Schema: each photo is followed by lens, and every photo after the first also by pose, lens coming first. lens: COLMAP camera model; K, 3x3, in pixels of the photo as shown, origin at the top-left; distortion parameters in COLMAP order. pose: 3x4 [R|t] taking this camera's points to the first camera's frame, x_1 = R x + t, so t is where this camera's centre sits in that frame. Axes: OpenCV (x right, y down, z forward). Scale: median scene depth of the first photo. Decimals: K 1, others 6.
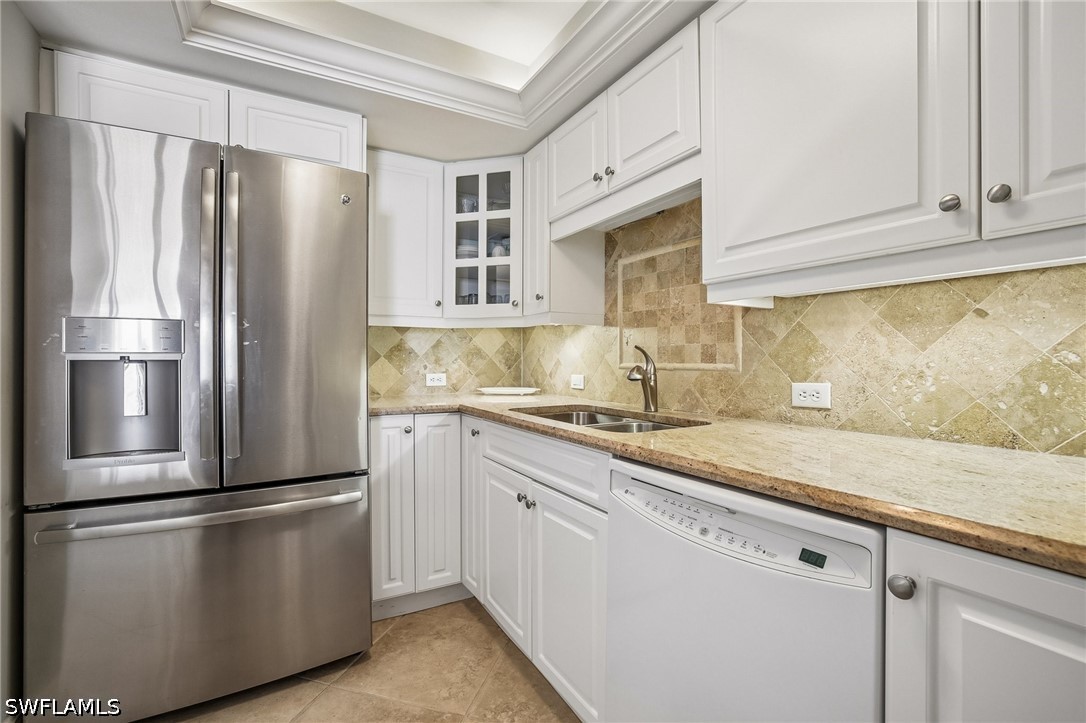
lens RADIAL K [[472.2, 0, 542.4], [0, 472.2, 364.6], [0, 0, 1]] dist [-0.032290, 0.004634]
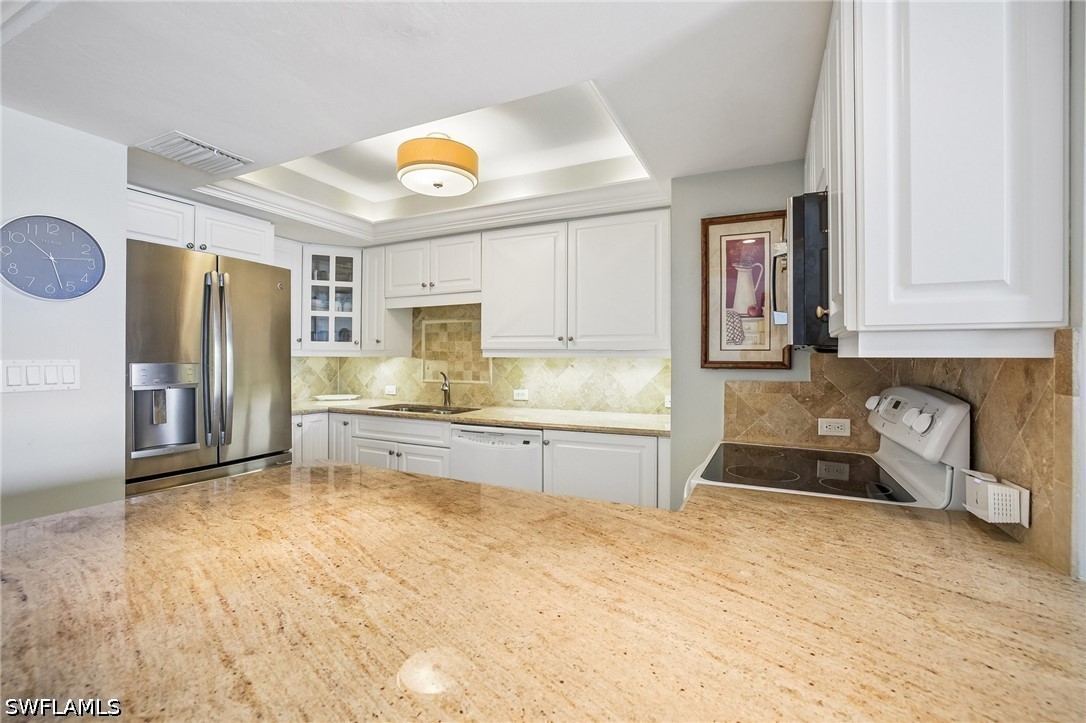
lens RADIAL K [[472.2, 0, 537.0], [0, 472.2, 358.0], [0, 0, 1]] dist [-0.032290, 0.004634]
pose [[0.828445, 0.007278, 0.560023, -0.513465], [-0.000848, 0.999931, -0.011741, -0.068477], [-0.560070, 0.009252, 0.828394, -0.760285]]
